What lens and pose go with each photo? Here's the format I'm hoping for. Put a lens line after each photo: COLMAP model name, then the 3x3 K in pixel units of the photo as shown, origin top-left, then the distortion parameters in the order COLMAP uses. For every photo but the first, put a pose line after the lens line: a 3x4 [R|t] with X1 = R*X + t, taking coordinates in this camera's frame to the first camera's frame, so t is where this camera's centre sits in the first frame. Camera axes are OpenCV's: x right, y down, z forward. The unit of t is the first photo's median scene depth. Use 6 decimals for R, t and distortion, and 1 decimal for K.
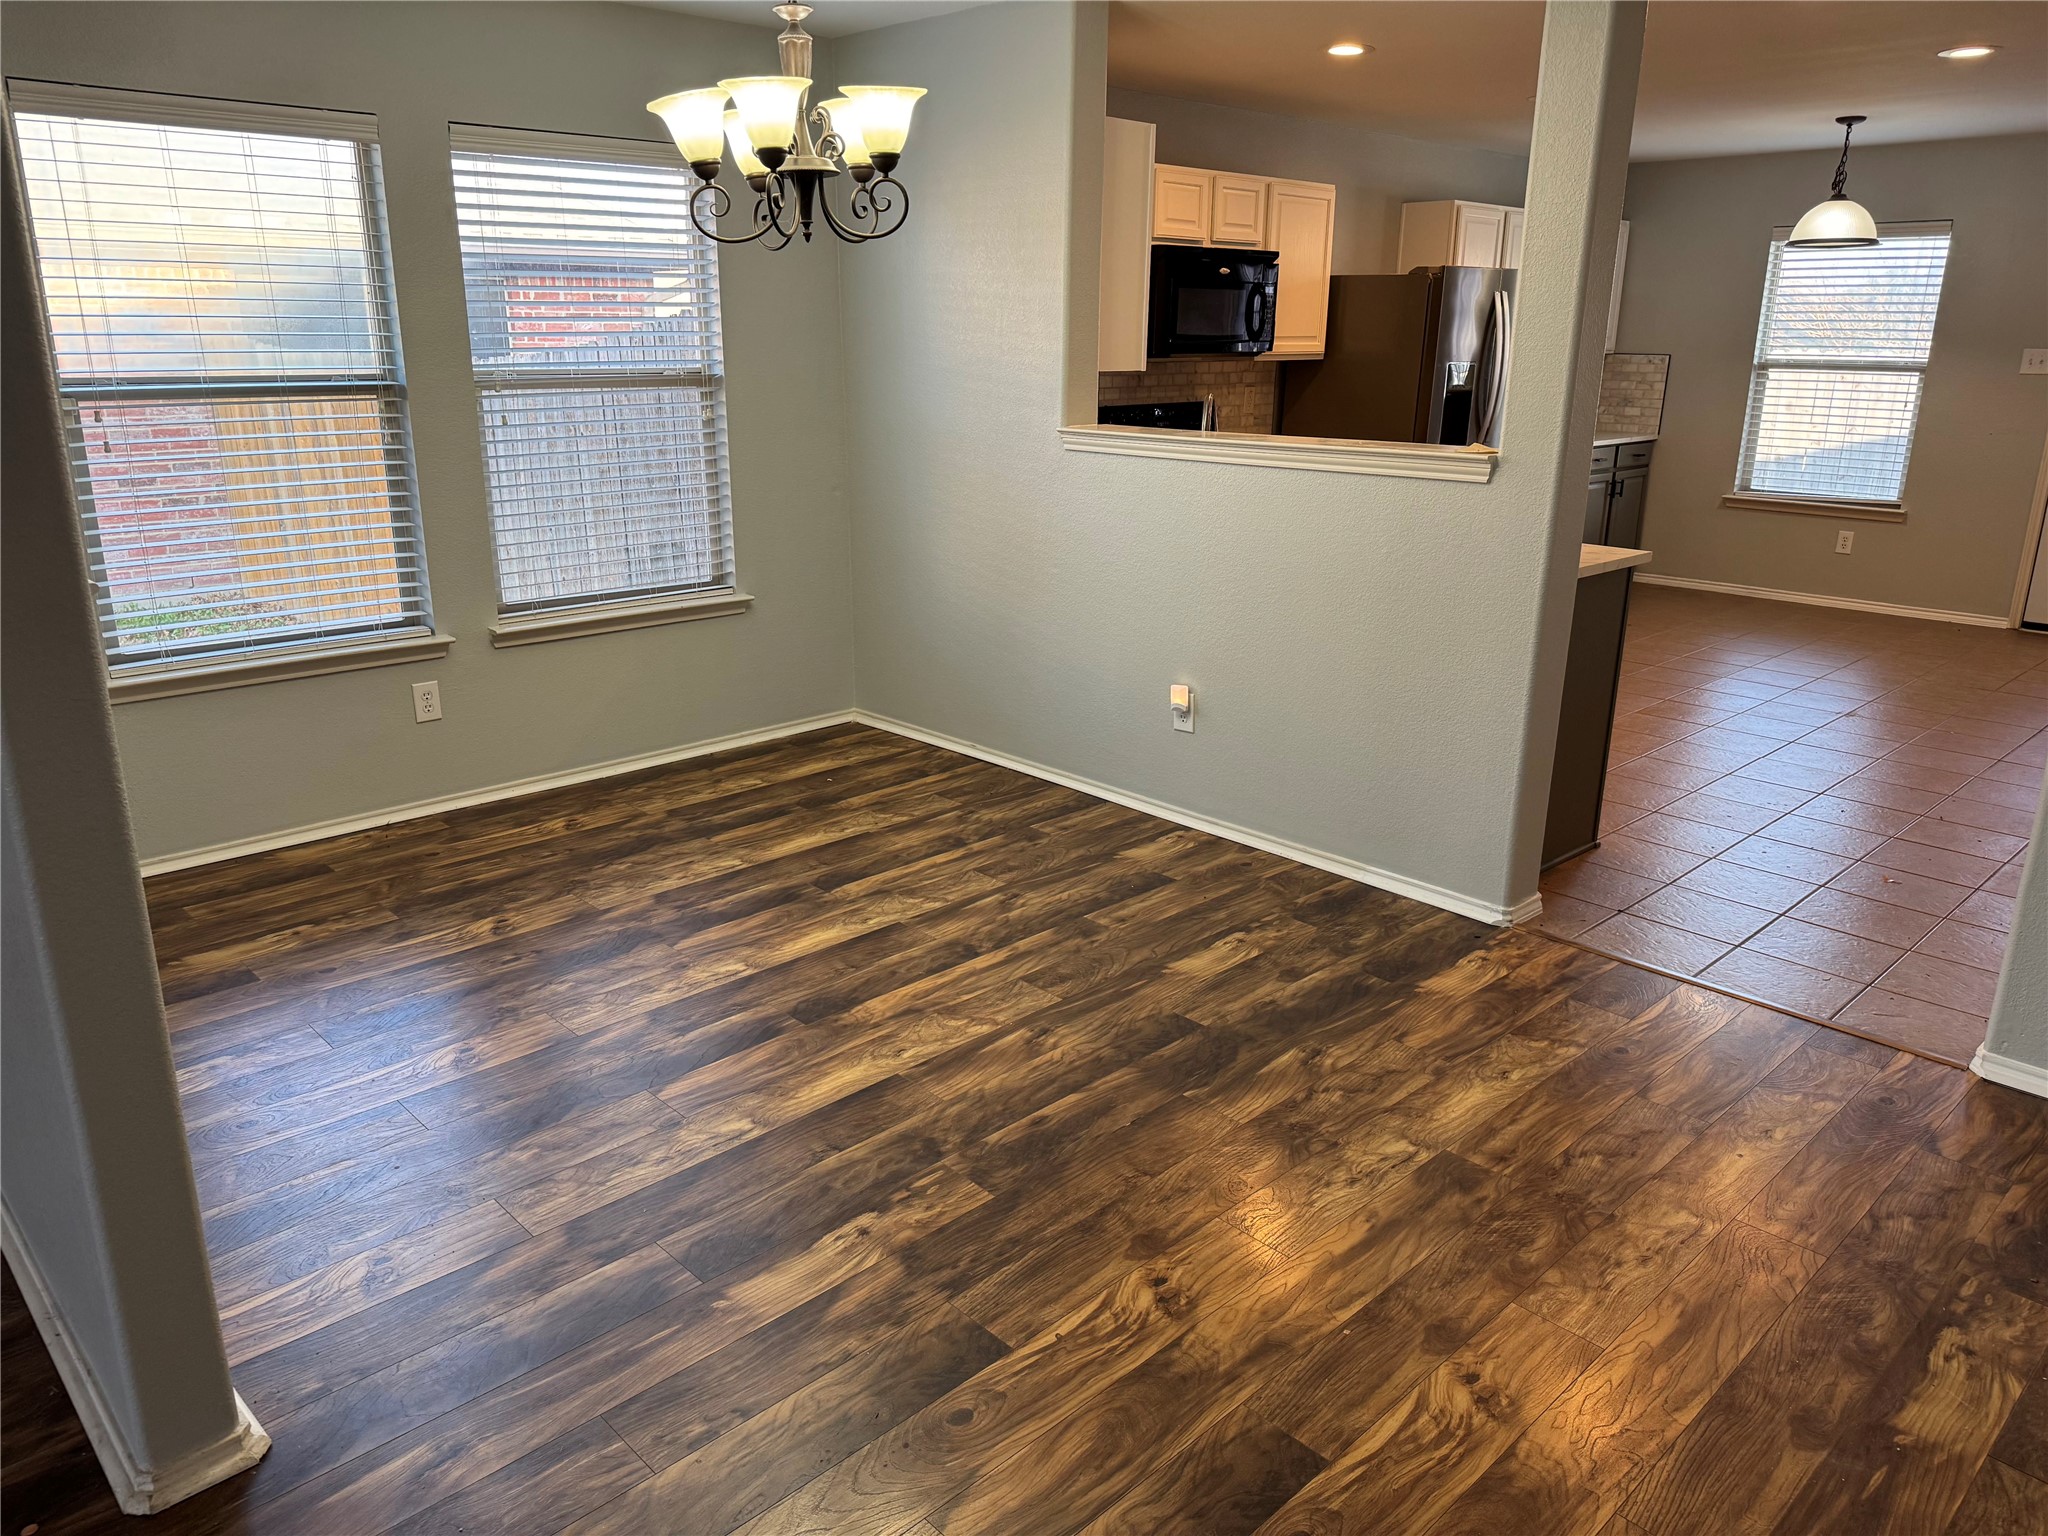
lens RADIAL K [[1462.8, 0, 1018.7], [0, 1462.8, 784.7], [0, 0, 1]] dist [-0.020015, 0.001339]
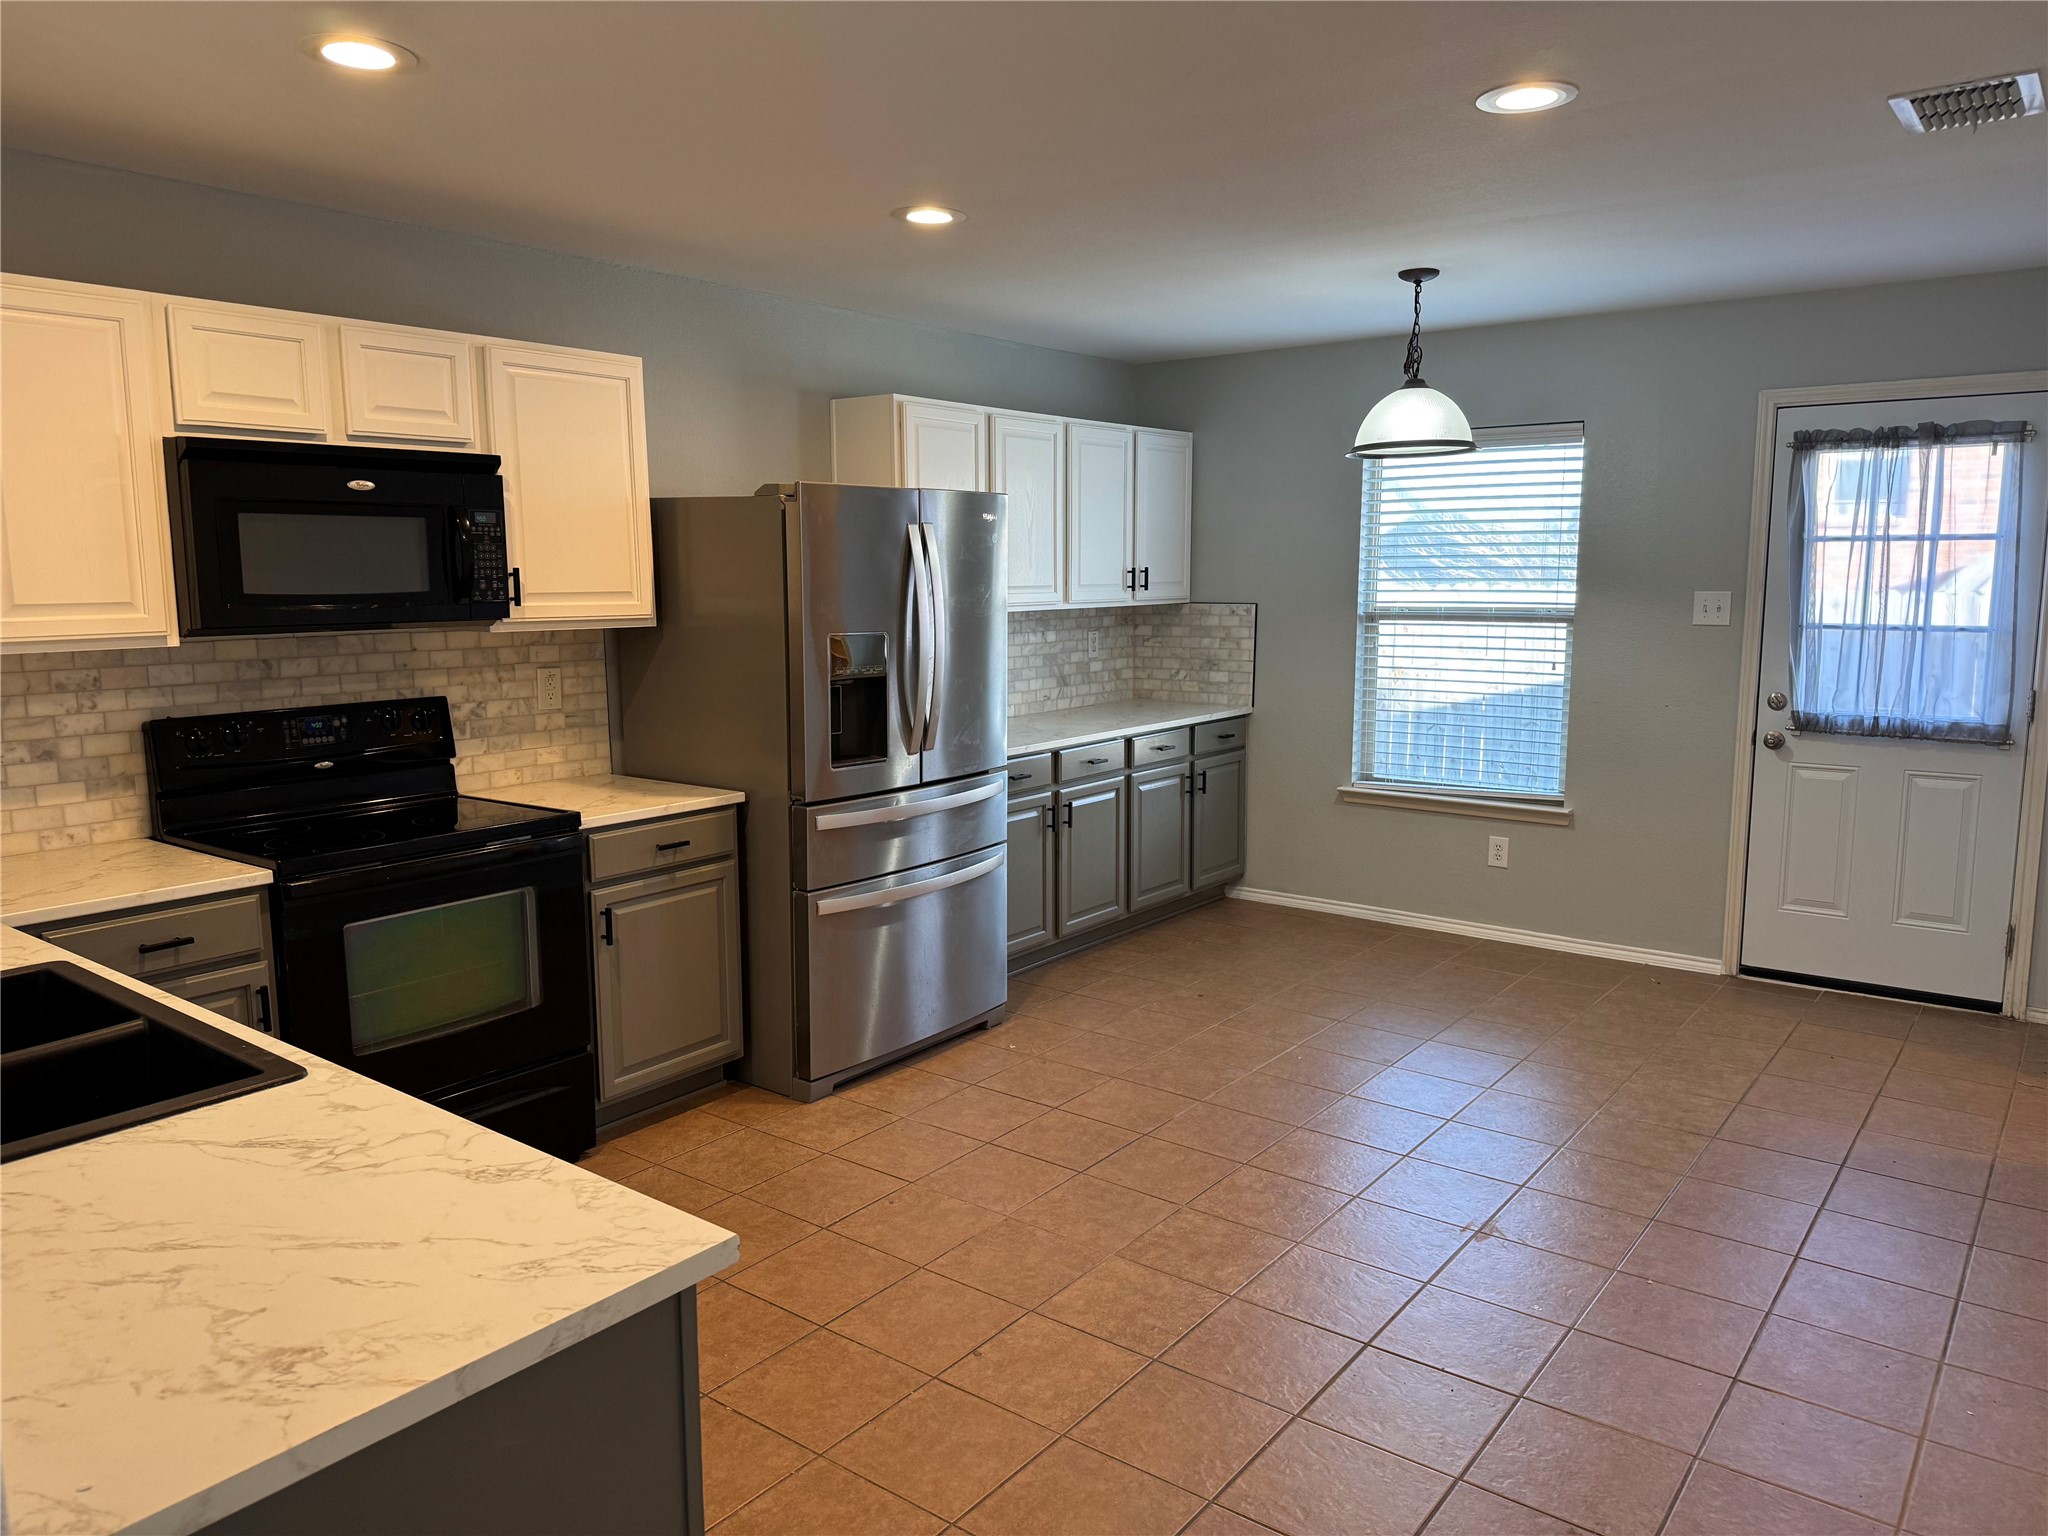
lens RADIAL K [[1428.8, 0, 1024.0], [0, 1428.8, 768.0], [0, 0, 1]] dist [0.020574, -0.085142]
pose [[0.989740, -0.027314, 0.140247, 0.265140], [0.050145, 0.985526, -0.161941, -0.117124], [-0.133794, 0.167312, 0.976784, 0.368828]]
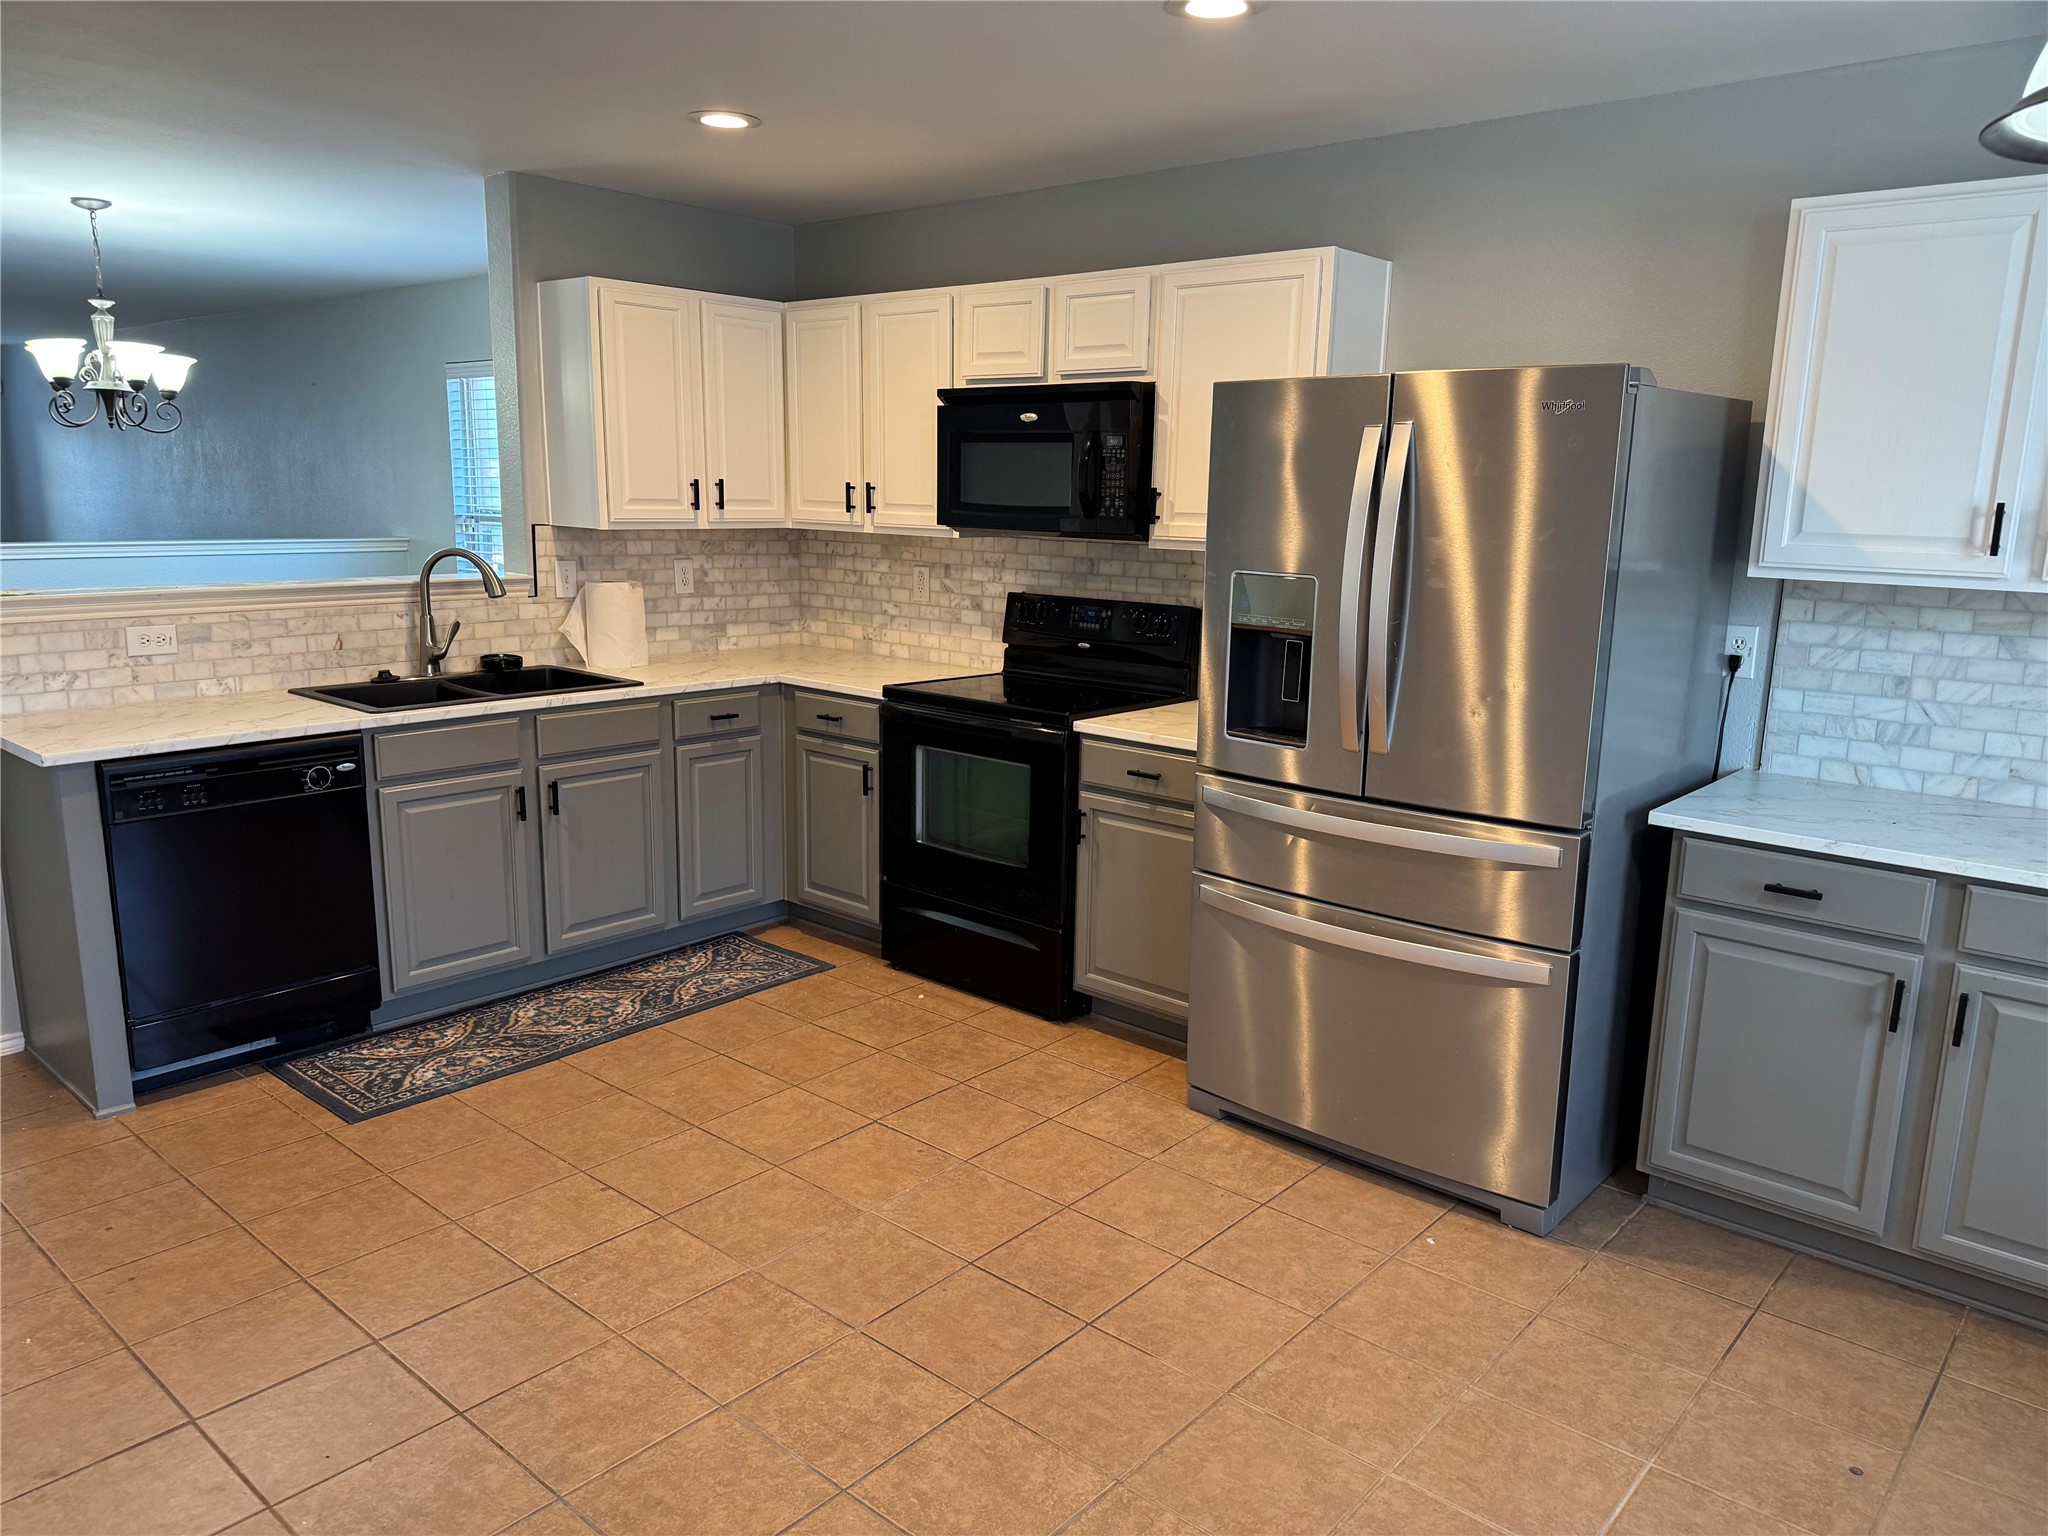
lens RADIAL K [[1413.6, 0, 1024.0], [0, 1413.6, 768.0], [0, 0, 1]] dist [0.156475, -0.247564]
pose [[0.067396, 0.190636, -0.979344, 0.717684], [-0.318397, 0.934362, 0.159969, -0.253990], [0.945558, 0.301040, 0.123670, 0.809047]]
